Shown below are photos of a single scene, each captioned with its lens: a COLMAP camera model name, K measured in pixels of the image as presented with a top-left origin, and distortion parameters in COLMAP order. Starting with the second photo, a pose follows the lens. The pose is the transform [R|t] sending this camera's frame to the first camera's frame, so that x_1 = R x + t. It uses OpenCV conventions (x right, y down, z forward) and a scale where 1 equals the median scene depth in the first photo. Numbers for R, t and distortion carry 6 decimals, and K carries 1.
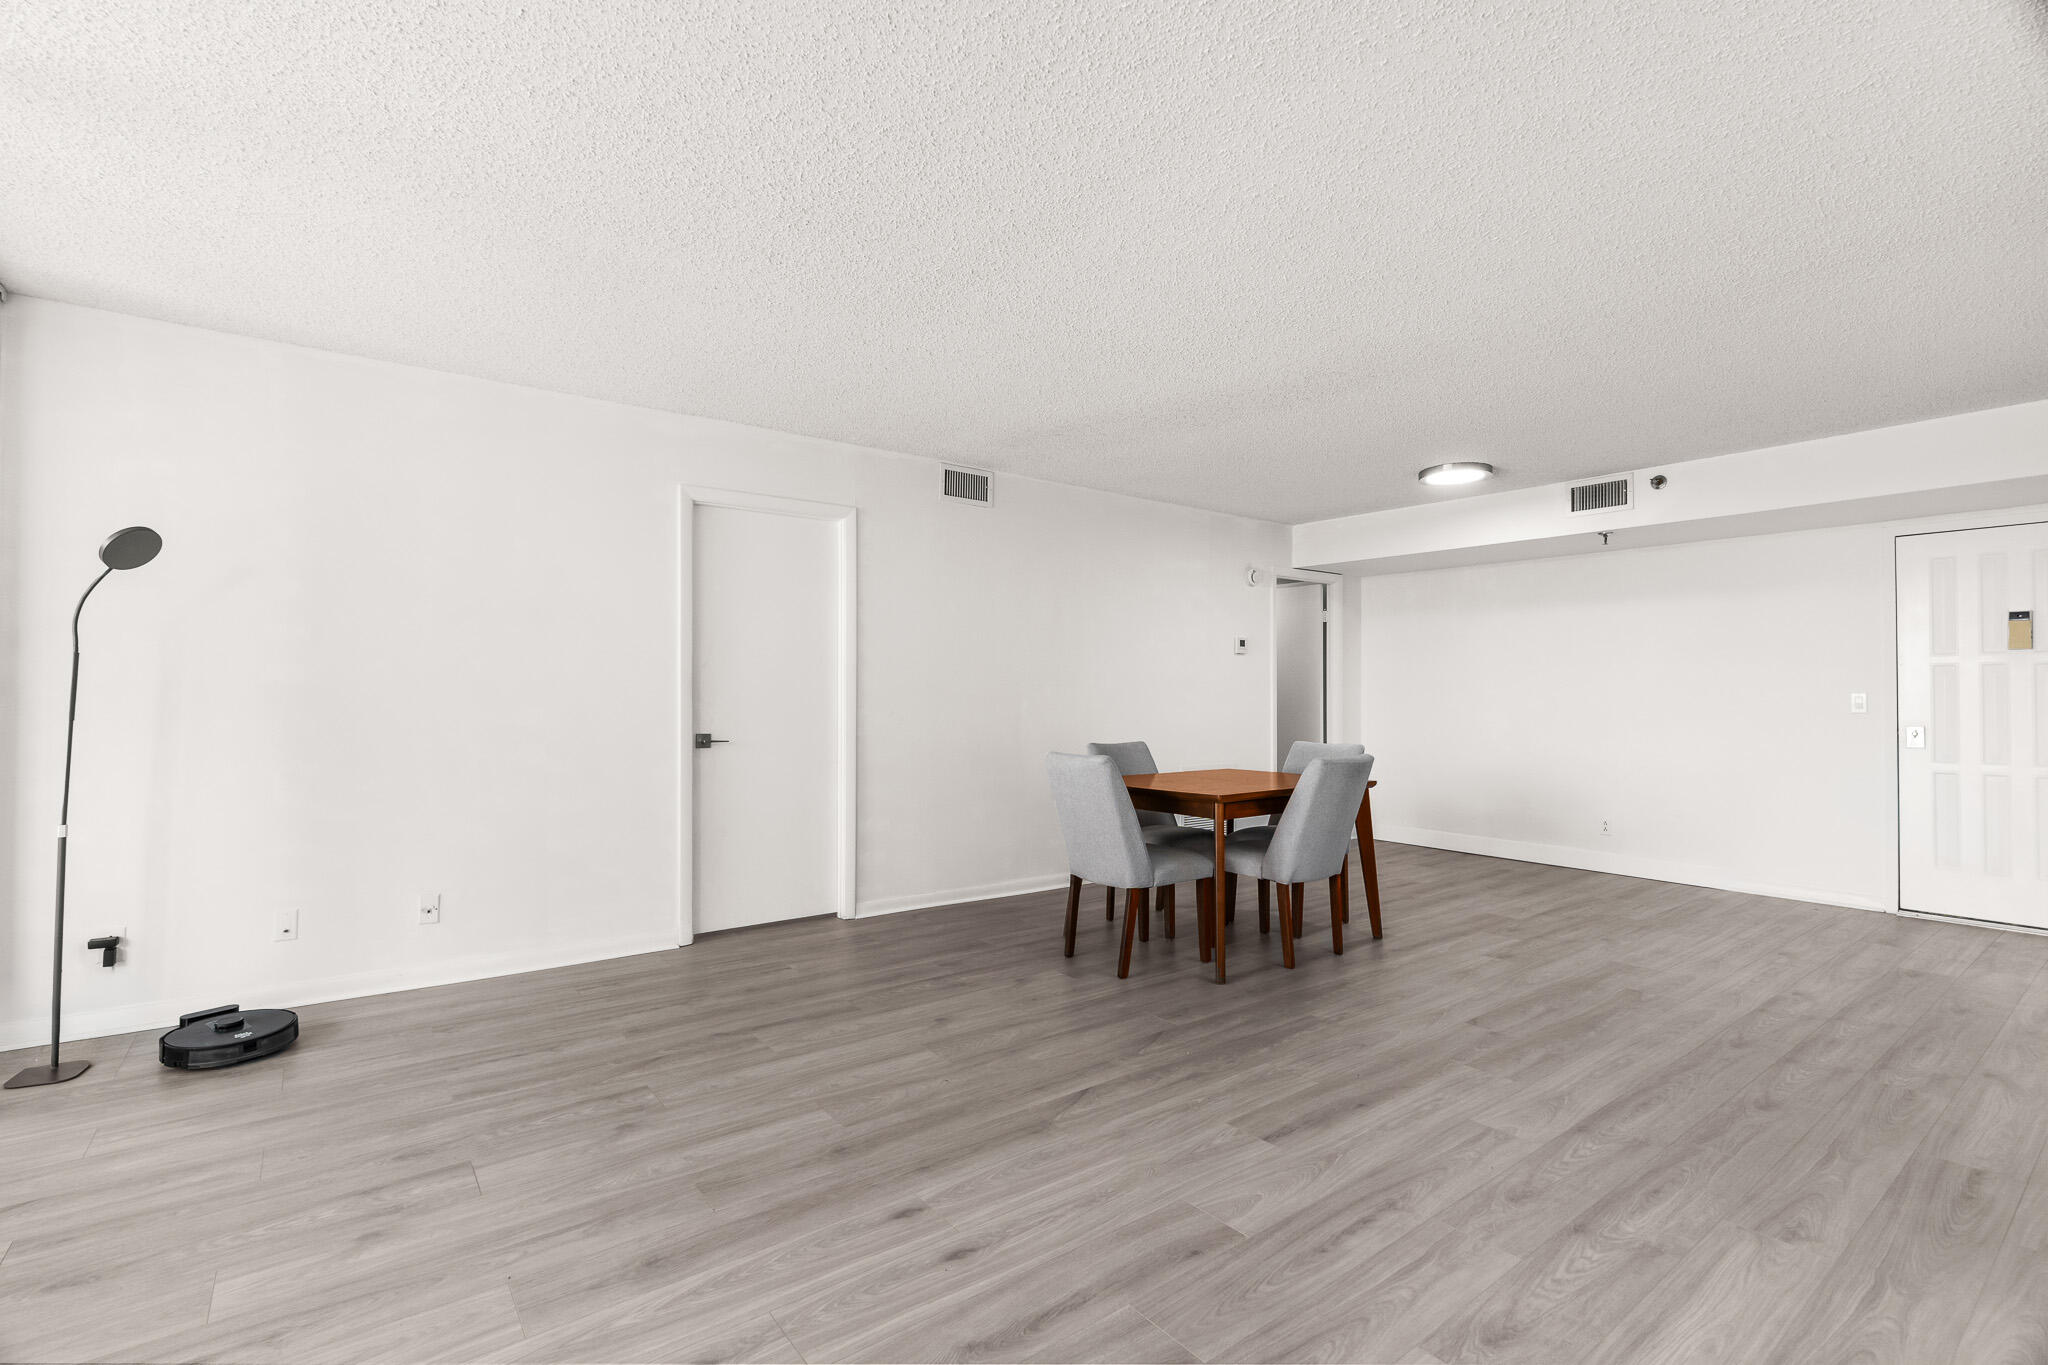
lens RADIAL K [[934.2, 0, 998.1], [0, 934.2, 677.6], [0, 0, 1]] dist [-0.003608, 0.000915]
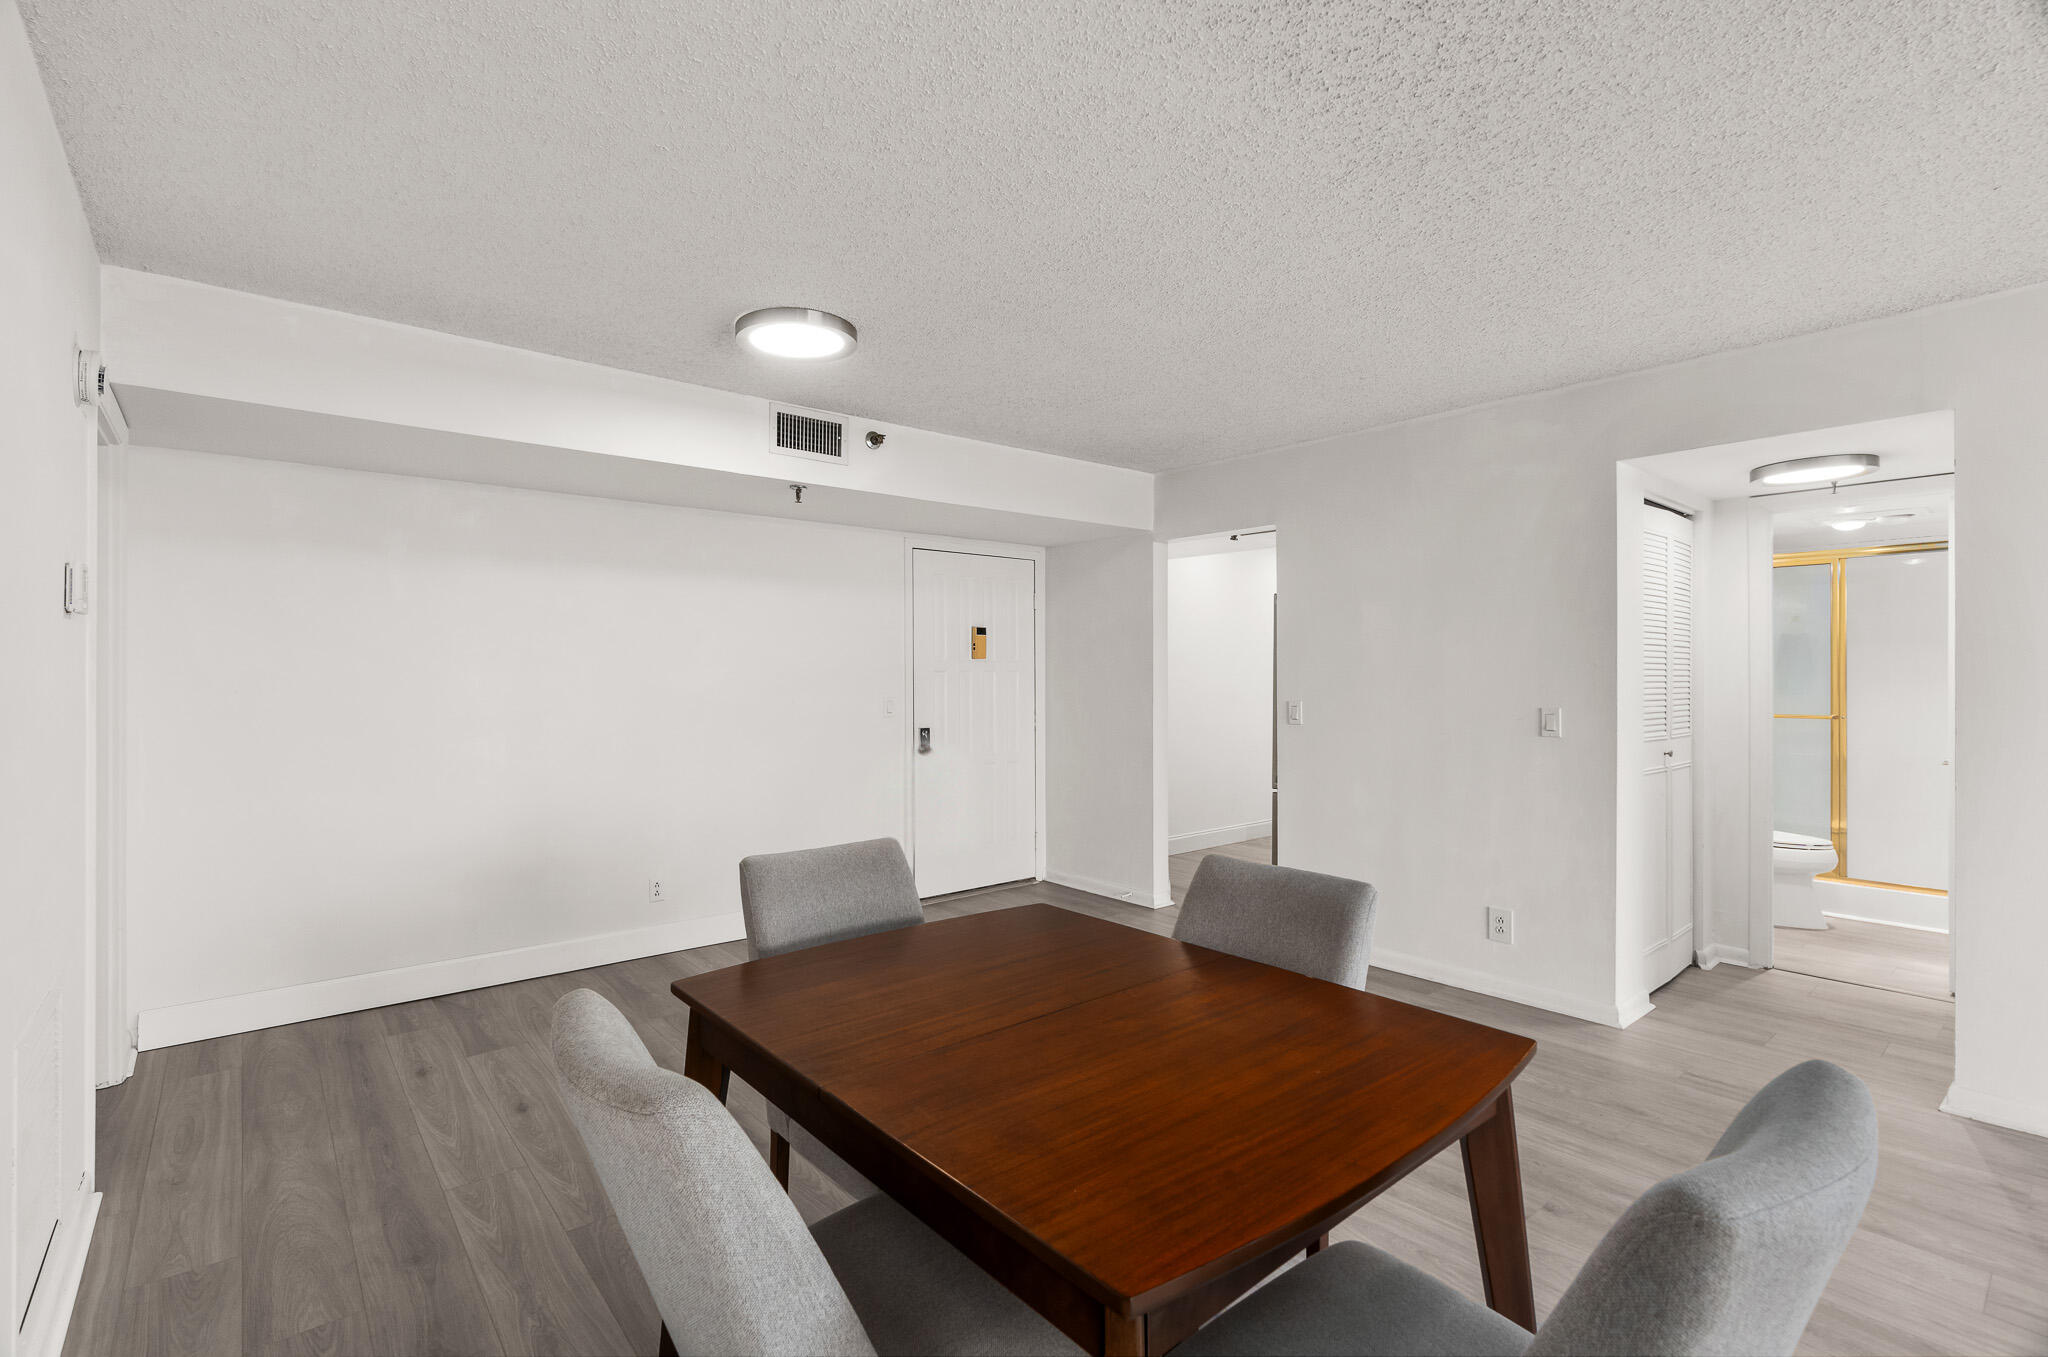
lens RADIAL K [[934.2, 0, 1050.1], [0, 934.2, 677.2], [0, 0, 1]] dist [-0.003608, 0.000915]
pose [[-0.086693, -0.006908, 0.996211, -0.157221], [-0.017304, 0.999836, 0.005427, -0.023576], [-0.996085, -0.016768, -0.086799, 1.474745]]
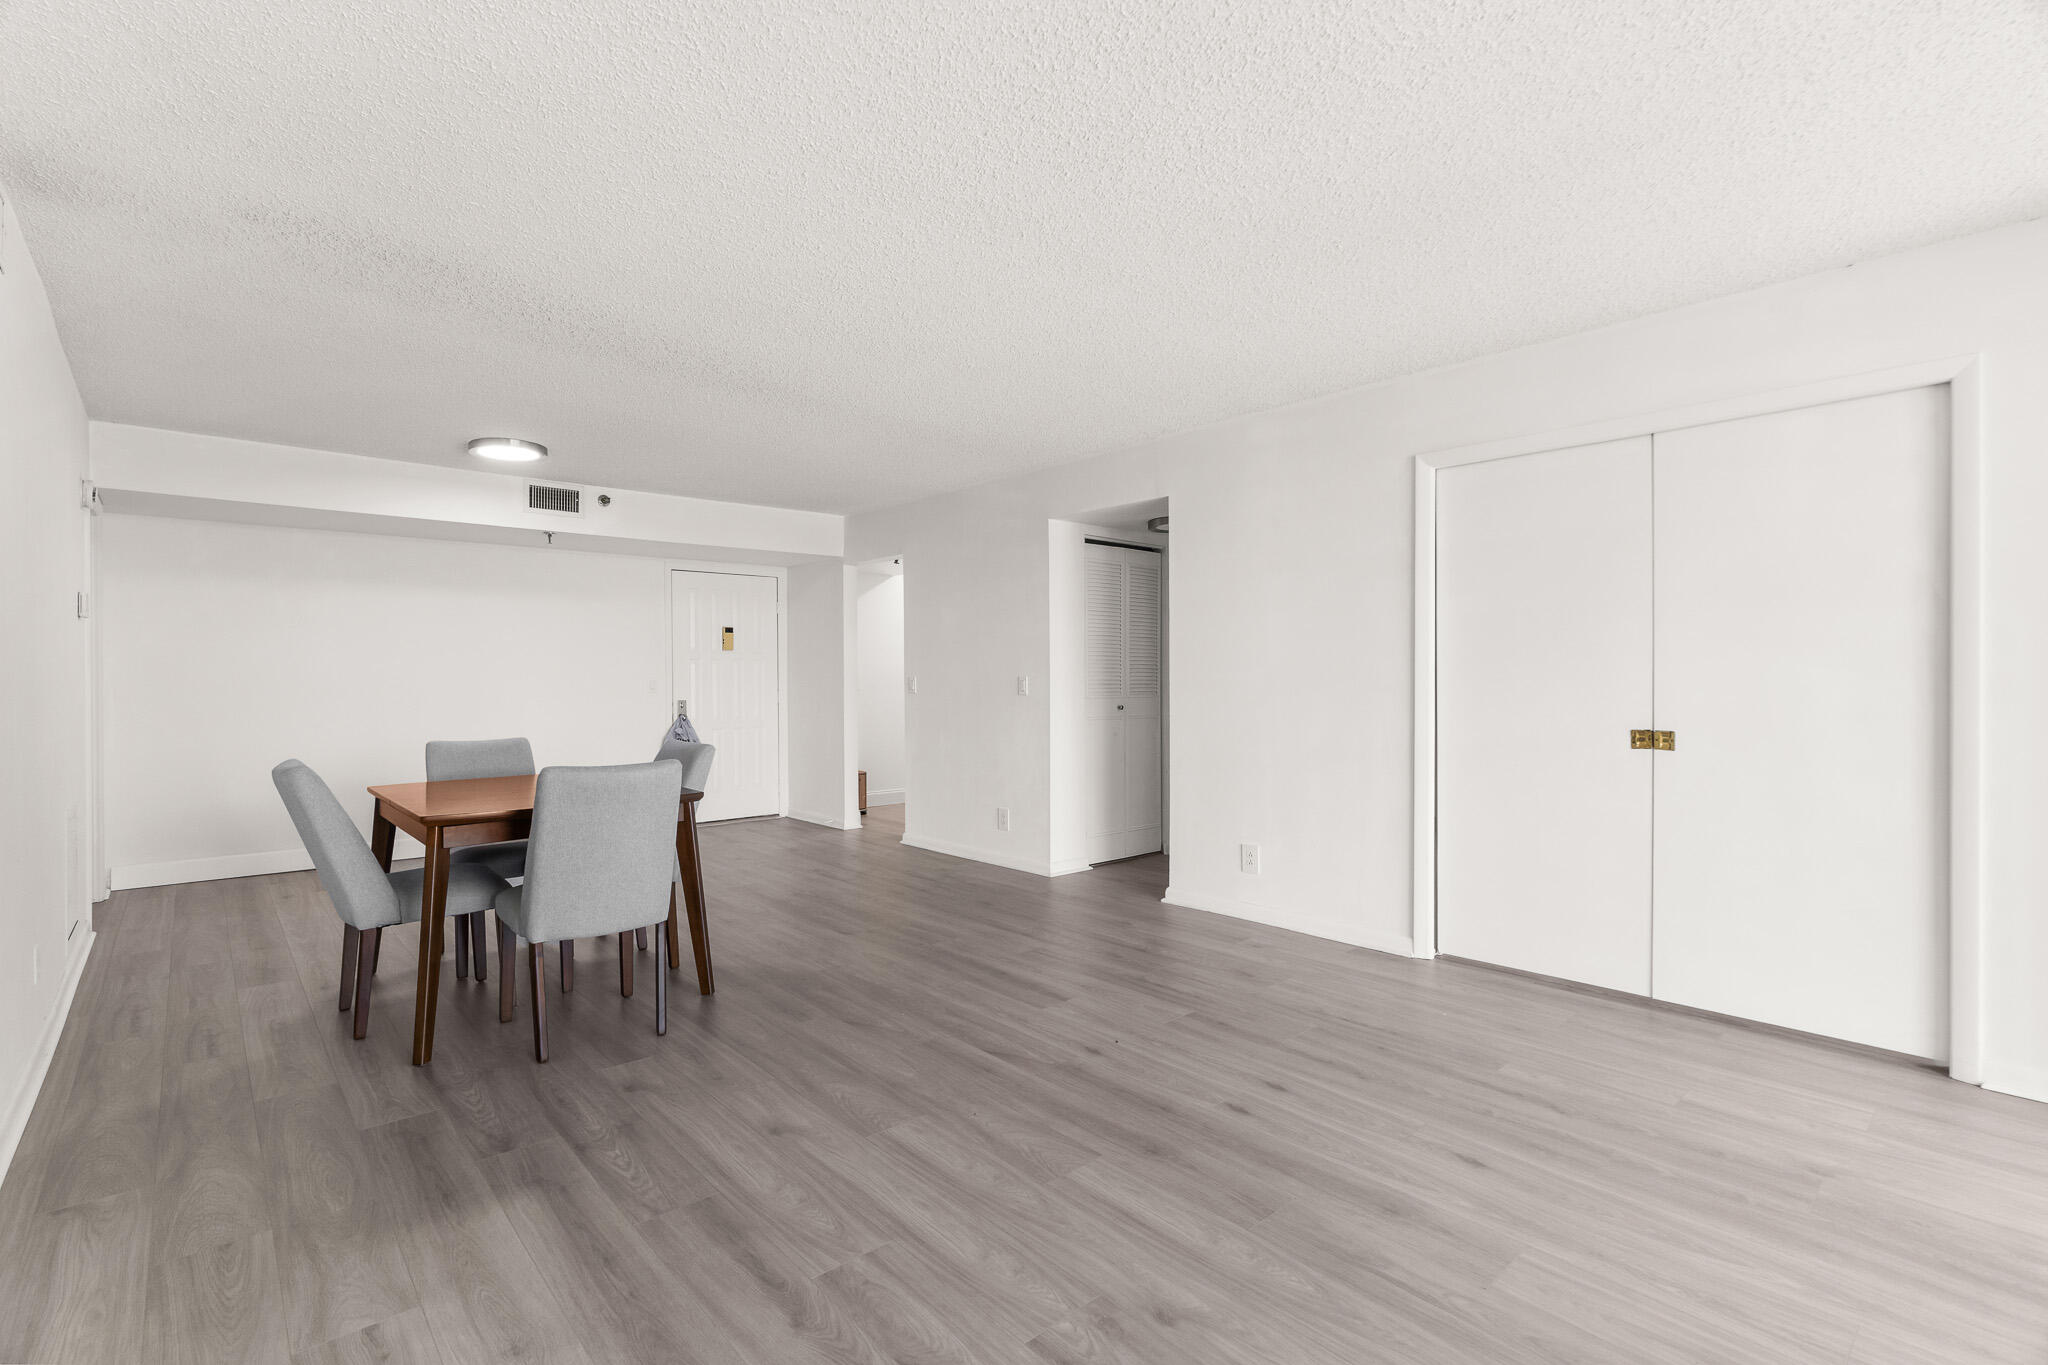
lens RADIAL K [[934.2, 0, 1024.4], [0, 934.2, 686.1], [0, 0, 1]] dist [-0.003608, 0.000915]
pose [[-0.100424, -0.011844, 0.994874, -0.851446], [-0.014374, 0.999842, 0.010452, 0.009059], [-0.994841, -0.013251, -0.100578, 0.940126]]
